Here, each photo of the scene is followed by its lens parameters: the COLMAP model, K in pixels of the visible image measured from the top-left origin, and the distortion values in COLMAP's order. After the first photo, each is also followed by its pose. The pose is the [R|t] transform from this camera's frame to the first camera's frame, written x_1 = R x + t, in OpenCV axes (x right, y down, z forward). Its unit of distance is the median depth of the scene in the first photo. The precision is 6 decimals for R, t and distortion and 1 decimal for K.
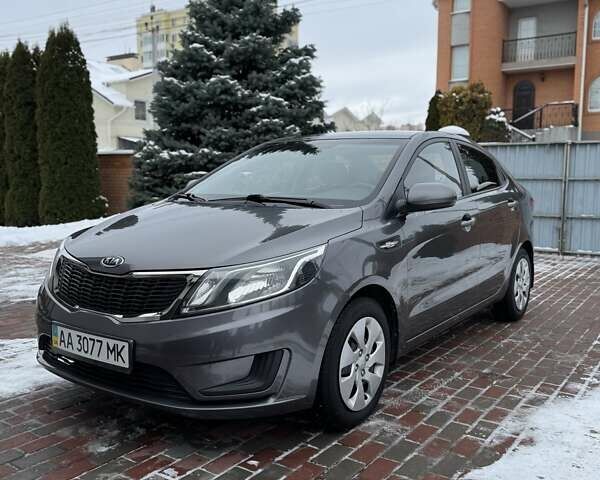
lens RADIAL K [[583.0, 0, 300.7], [0, 583.0, 246.4], [0, 0, 1]] dist [0.130106, -0.253513]
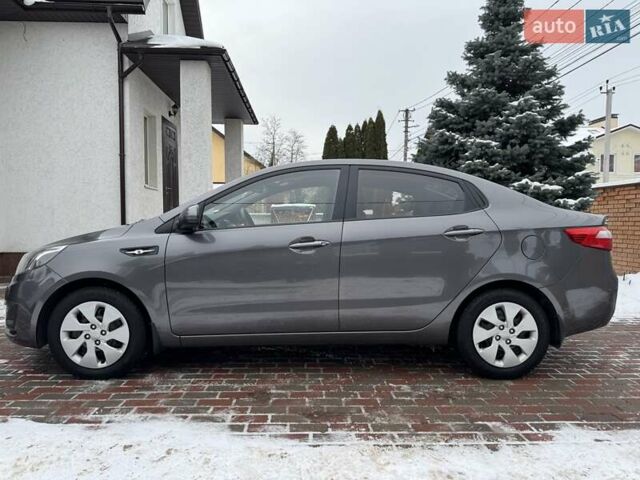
lens RADIAL K [[451.1, 0, 319.3], [0, 451.1, 240.9], [0, 0, 1]] dist [0.050340, -0.065274]
pose [[0.603724, 0.028419, -0.796686, 0.915250], [-0.092667, 0.995091, -0.034725, -0.022284], [0.791789, 0.094791, 0.603394, 0.545260]]
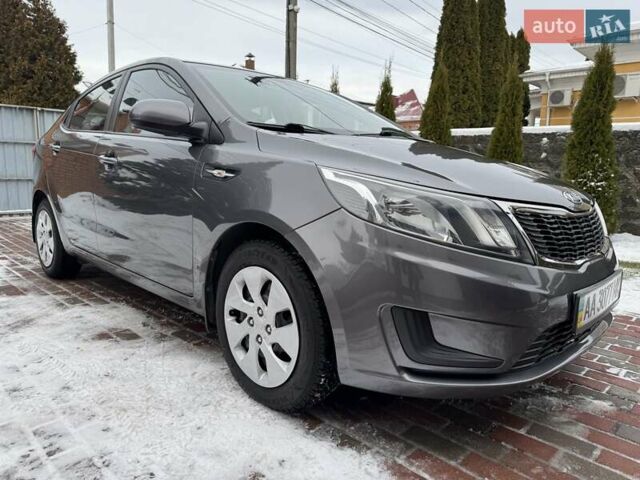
lens RADIAL K [[451.1, 0, 319.3], [0, 451.1, 240.9], [0, 0, 1]] dist [0.050340, -0.065274]
pose [[0.166875, -0.159491, 0.972993, -0.692855], [0.094323, 0.984887, 0.145263, -0.027617], [-0.981456, 0.067535, 0.179397, 0.850224]]
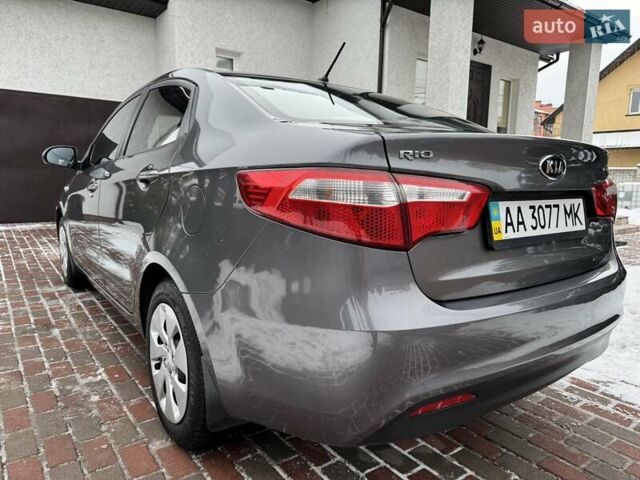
lens RADIAL K [[451.1, 0, 319.3], [0, 451.1, 240.9], [0, 0, 1]] dist [0.050340, -0.065274]
pose [[-0.318092, 0.125869, -0.939667, 0.838958], [-0.132779, 0.975464, 0.175612, -0.129061], [0.938716, 0.180628, -0.293574, 1.543374]]
